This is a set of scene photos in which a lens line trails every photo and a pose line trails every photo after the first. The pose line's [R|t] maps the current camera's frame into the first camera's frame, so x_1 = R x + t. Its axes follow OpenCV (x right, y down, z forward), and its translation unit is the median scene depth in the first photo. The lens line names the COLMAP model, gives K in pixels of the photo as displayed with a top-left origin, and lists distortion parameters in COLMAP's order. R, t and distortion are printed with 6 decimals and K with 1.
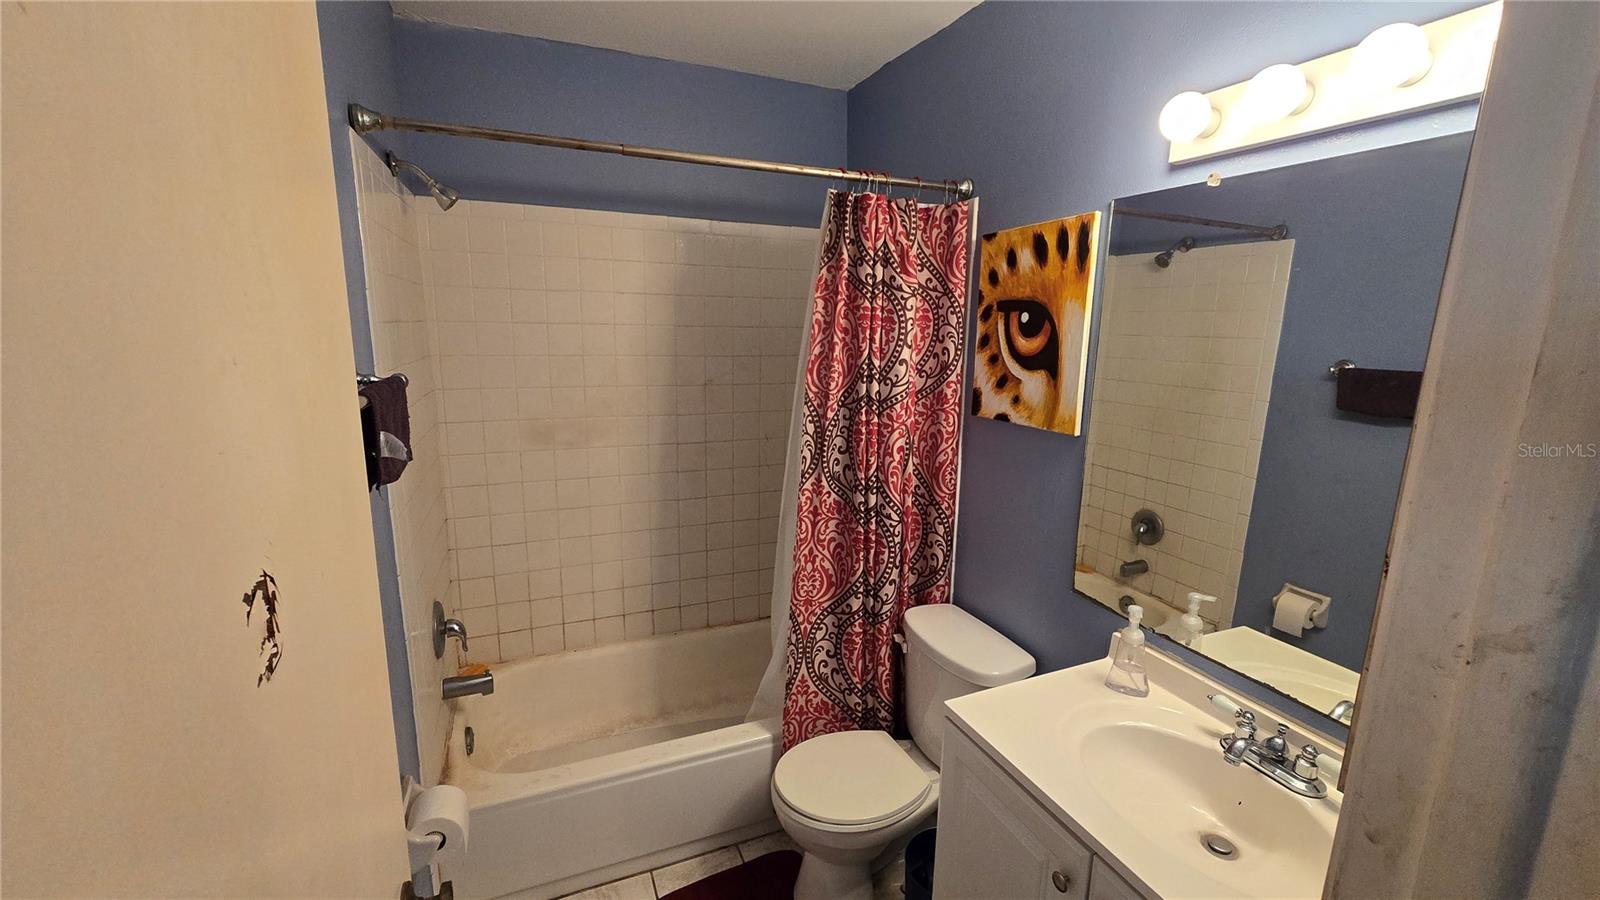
lens RADIAL K [[656.0, 0, 806.8], [0, 656.0, 457.4], [0, 0, 1]] dist [-0.001414, -0.000671]
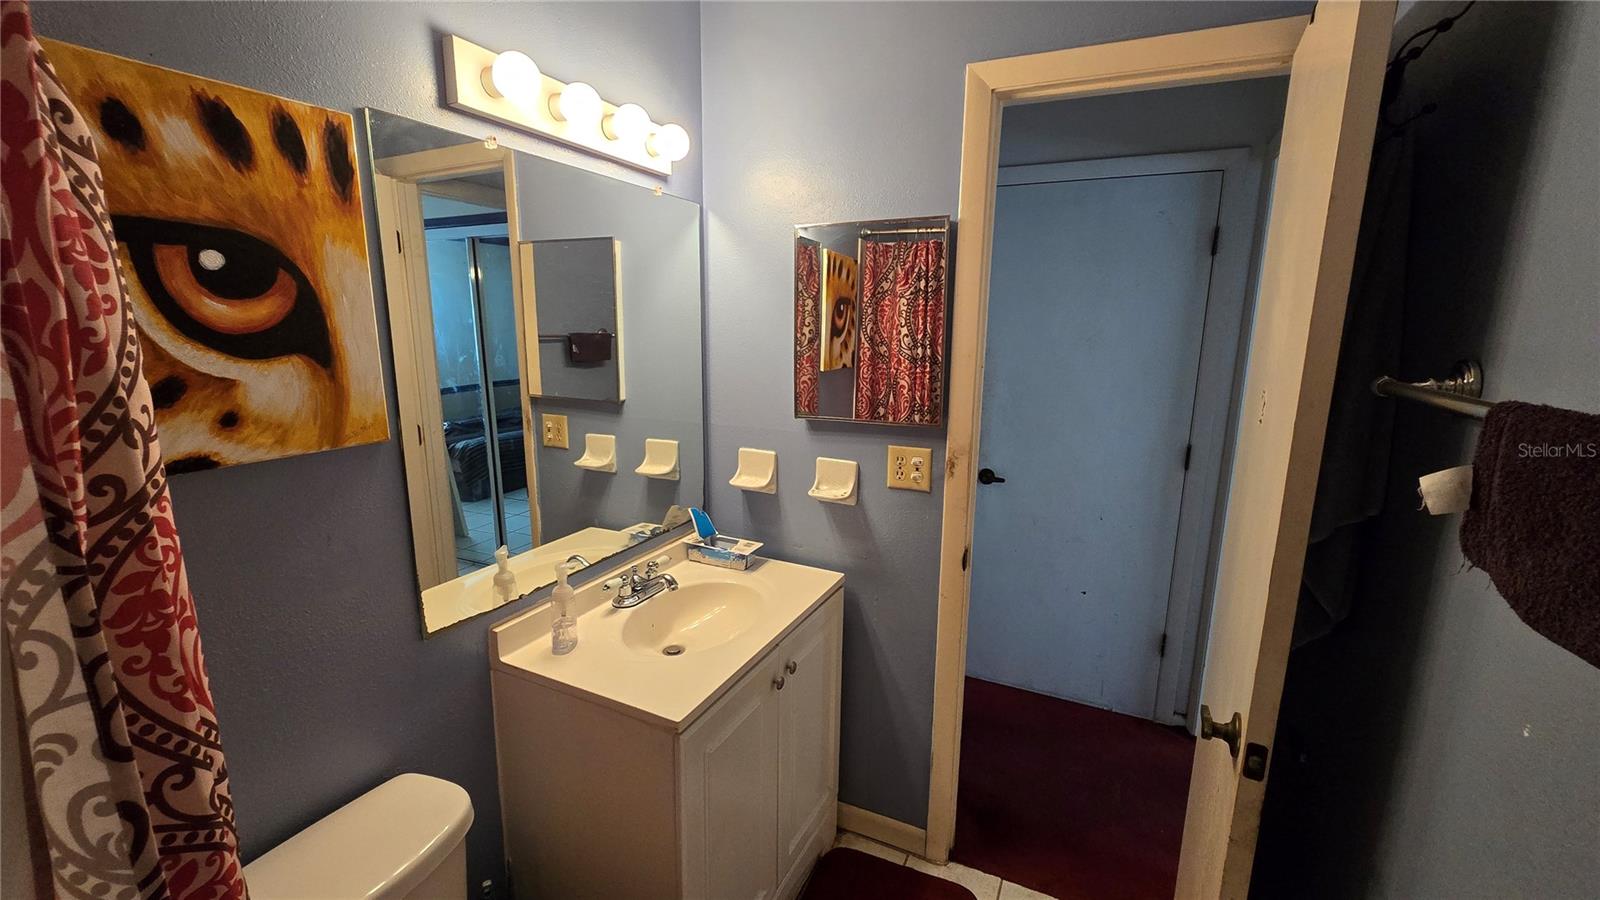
lens RADIAL K [[656.0, 0, 807.0], [0, 656.0, 452.1], [0, 0, 1]] dist [-0.001414, -0.000671]
pose [[-0.657313, -0.176628, 0.732627, -0.378148], [0.125778, 0.932799, 0.337736, -0.187703], [-0.743047, 0.314146, -0.590925, 1.005856]]
